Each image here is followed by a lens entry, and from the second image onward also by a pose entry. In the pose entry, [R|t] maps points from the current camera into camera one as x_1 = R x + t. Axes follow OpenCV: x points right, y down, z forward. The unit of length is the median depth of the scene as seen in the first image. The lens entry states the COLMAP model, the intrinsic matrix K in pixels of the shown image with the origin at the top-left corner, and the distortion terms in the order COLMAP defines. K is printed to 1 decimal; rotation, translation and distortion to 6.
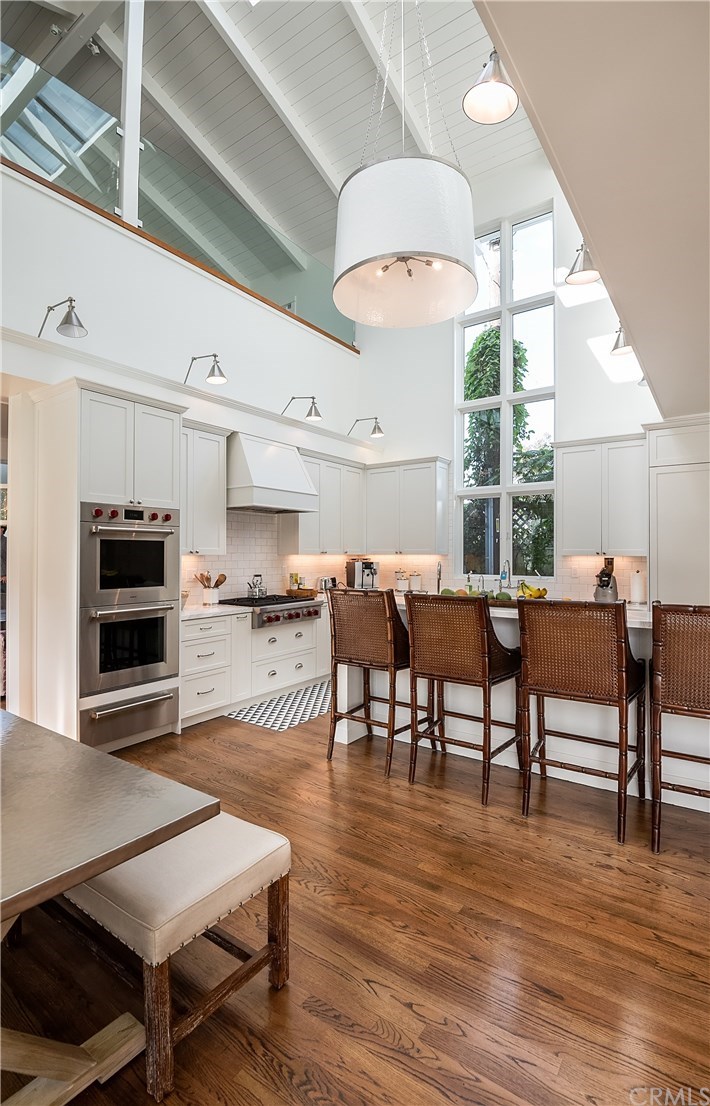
lens RADIAL K [[525.9, 0, 351.2], [0, 525.9, 554.6], [0, 0, 1]] dist [-0.021047, -0.006926]
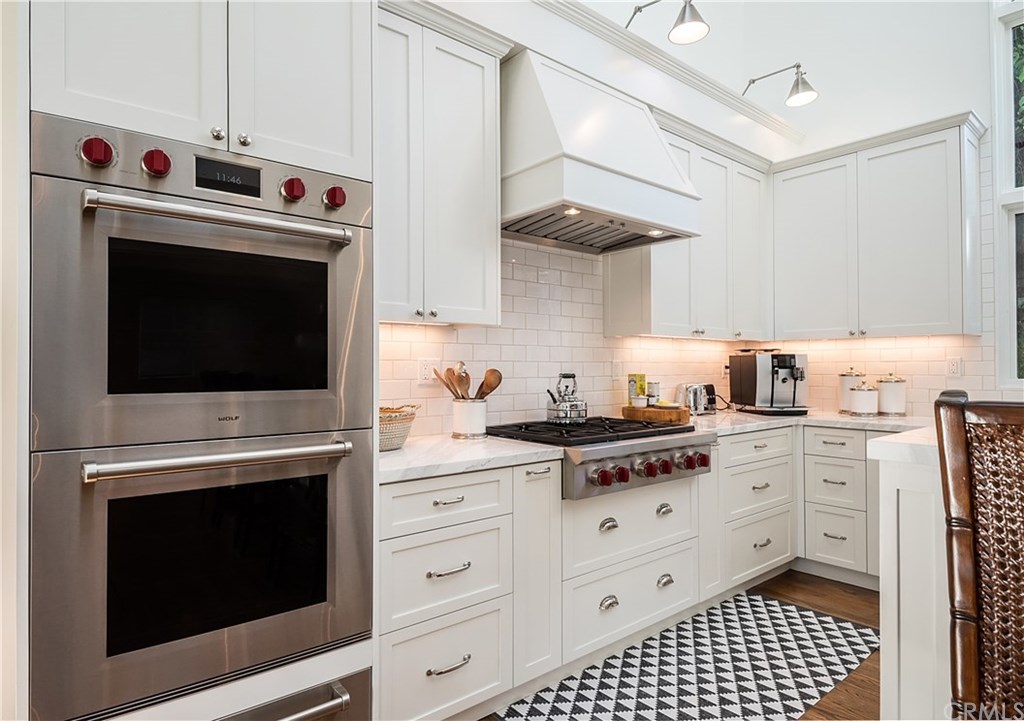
lens RADIAL K [[571.7, 0, 468.7], [0, 571.7, 352.0], [0, 0, 1]] dist [0.032662, -0.000429]
pose [[0.953258, -0.014916, -0.301789, -0.118747], [0.004999, 0.999423, -0.033605, 0.039406], [0.302116, 0.030525, 0.952782, 0.533226]]
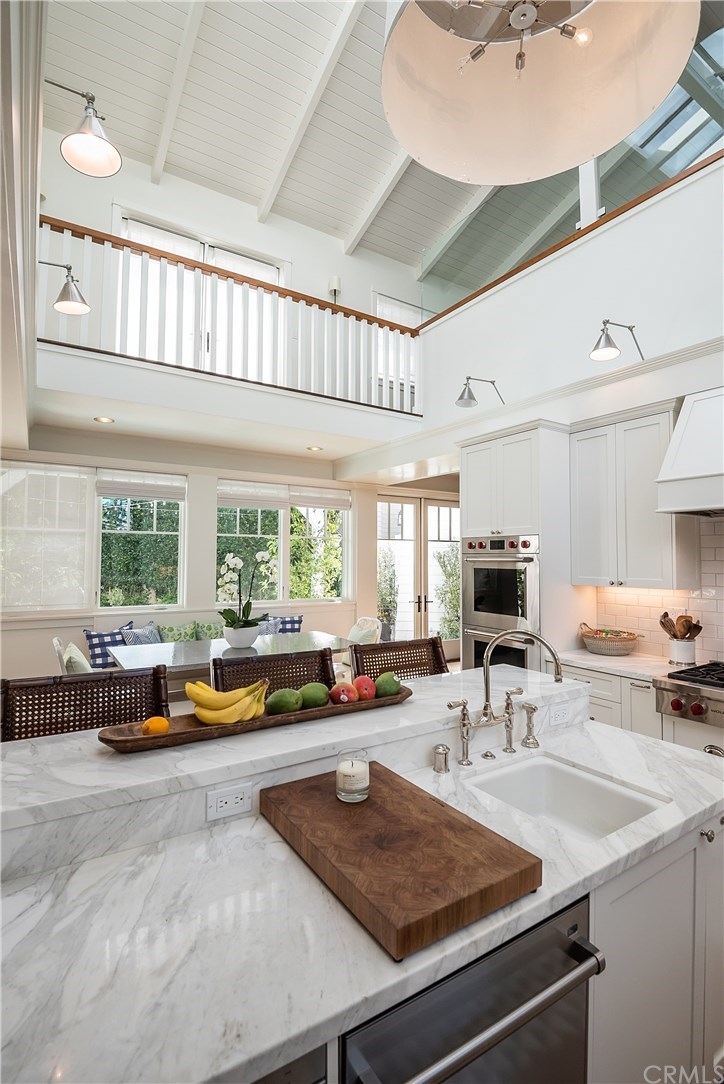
lens RADIAL K [[502.9, 0, 360.5], [0, 502.9, 543.3], [0, 0, 1]] dist [-0.009480, -0.008544]
pose [[-0.389409, -0.039856, -0.920202, 0.477343], [-0.013861, 0.999204, -0.037412, -0.028532], [0.920961, -0.001814, -0.389651, 0.877520]]
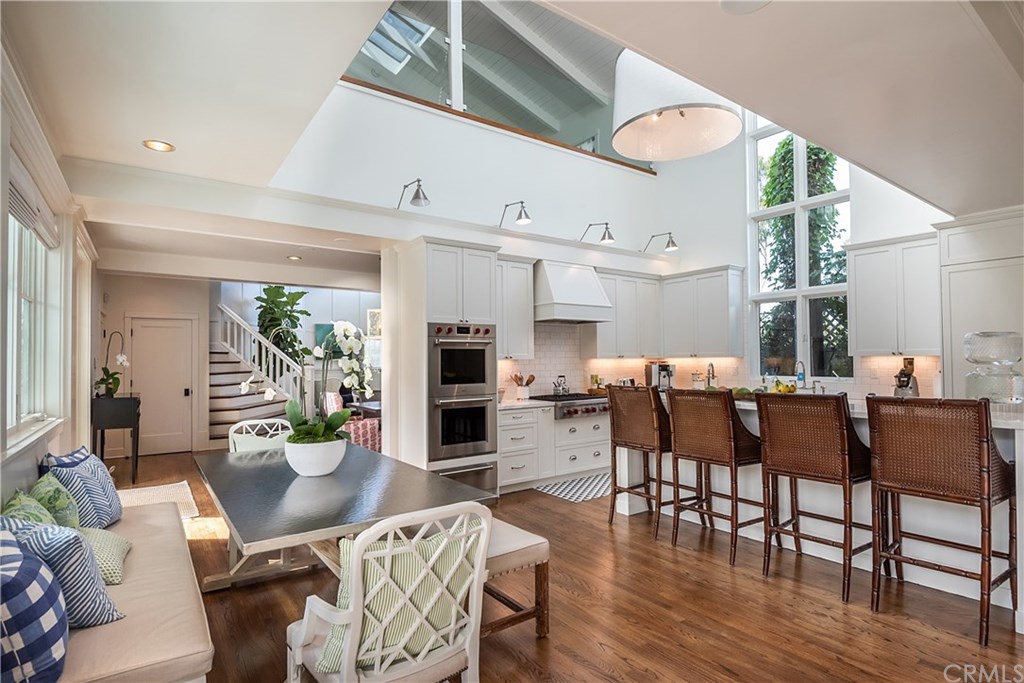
lens RADIAL K [[517.4, 0, 505.3], [0, 517.4, 356.3], [0, 0, 1]] dist [-0.009864, -0.001969]
pose [[0.945016, -0.013150, -0.326759, 0.097083], [0.010765, 0.999901, -0.009104, 0.003659], [0.326846, 0.005086, 0.945064, -0.179077]]
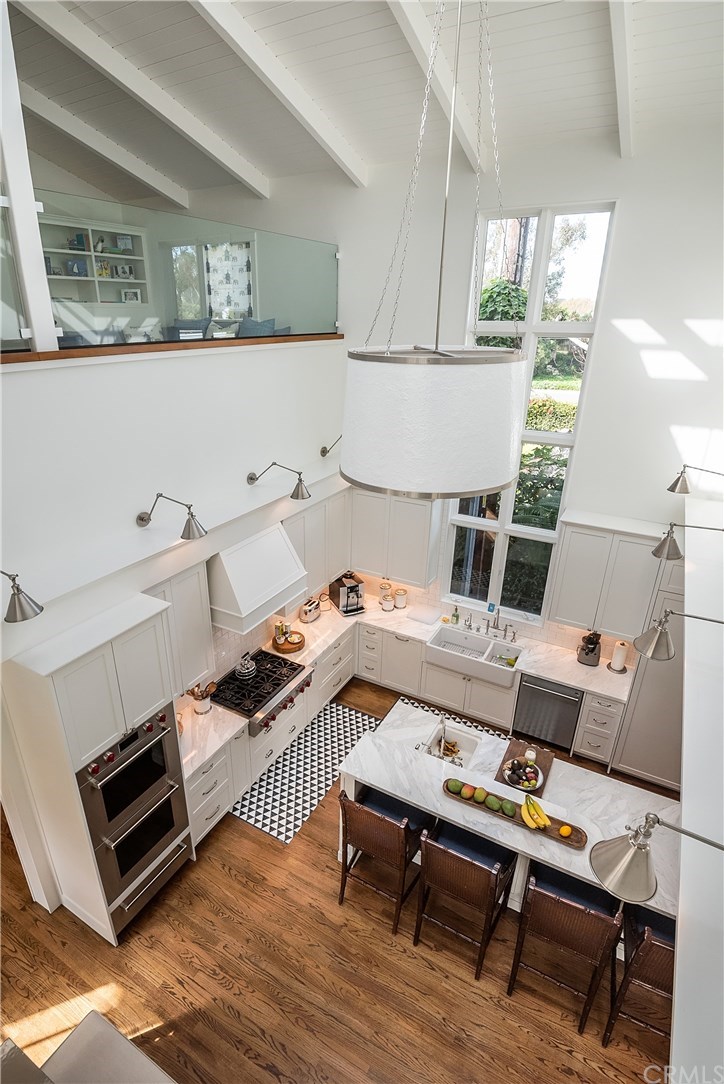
lens RADIAL K [[552.0, 0, 358.4], [0, 552.0, 535.2], [0, 0, 1]] dist [-0.024982, -0.000961]
pose [[0.994260, -0.025892, 0.103810, -0.080738], [-0.014725, 0.927927, 0.372472, -0.598845], [-0.105972, -0.371862, 0.922219, 0.157971]]
